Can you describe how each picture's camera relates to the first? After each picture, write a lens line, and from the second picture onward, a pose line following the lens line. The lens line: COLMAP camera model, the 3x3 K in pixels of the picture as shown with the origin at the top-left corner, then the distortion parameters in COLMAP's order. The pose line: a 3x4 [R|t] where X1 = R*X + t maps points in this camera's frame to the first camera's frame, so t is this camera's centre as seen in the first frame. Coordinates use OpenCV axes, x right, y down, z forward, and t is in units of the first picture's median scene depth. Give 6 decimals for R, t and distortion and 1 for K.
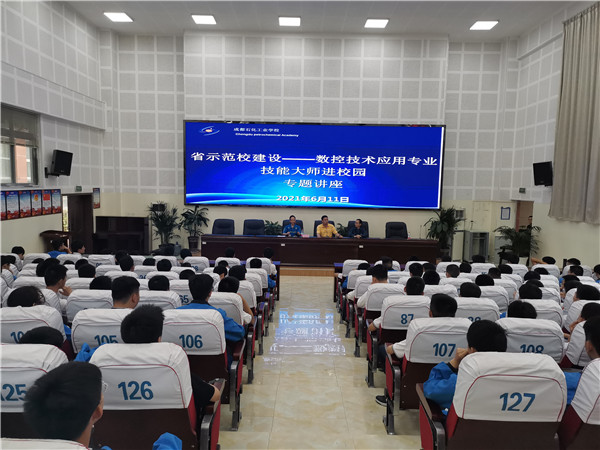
lens RADIAL K [[434.1, 0, 298.8], [0, 434.1, 234.4], [0, 0, 1]] dist [0.057546, -0.034136]
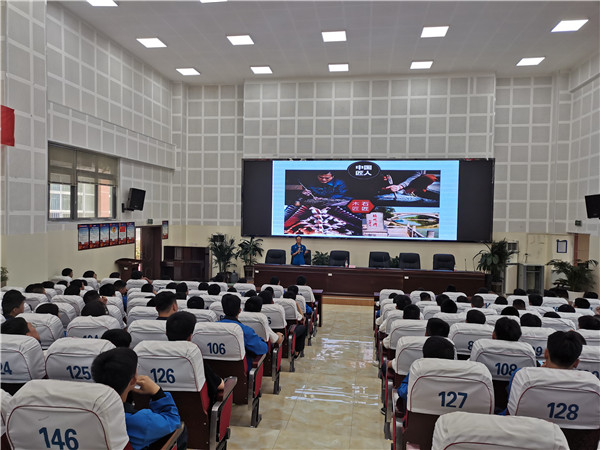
lens RADIAL K [[434.1, 0, 301.7], [0, 434.1, 237.2], [0, 0, 1]] dist [0.057546, -0.034136]
pose [[0.990526, 0.004717, -0.137242, 0.037369], [-0.013470, 0.997928, -0.062916, 0.001125], [0.136661, 0.064168, 0.988537, -0.048533]]
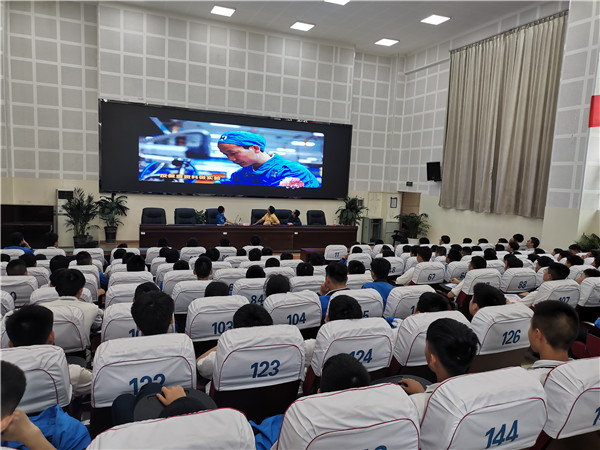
lens RADIAL K [[434.1, 0, 289.8], [0, 434.1, 232.3], [0, 0, 1]] dist [0.057546, -0.034136]
pose [[0.930763, -0.022711, 0.364916, -0.247822], [0.013381, 0.999516, 0.028076, -0.004586], [-0.365377, -0.021249, 0.930617, -0.002992]]
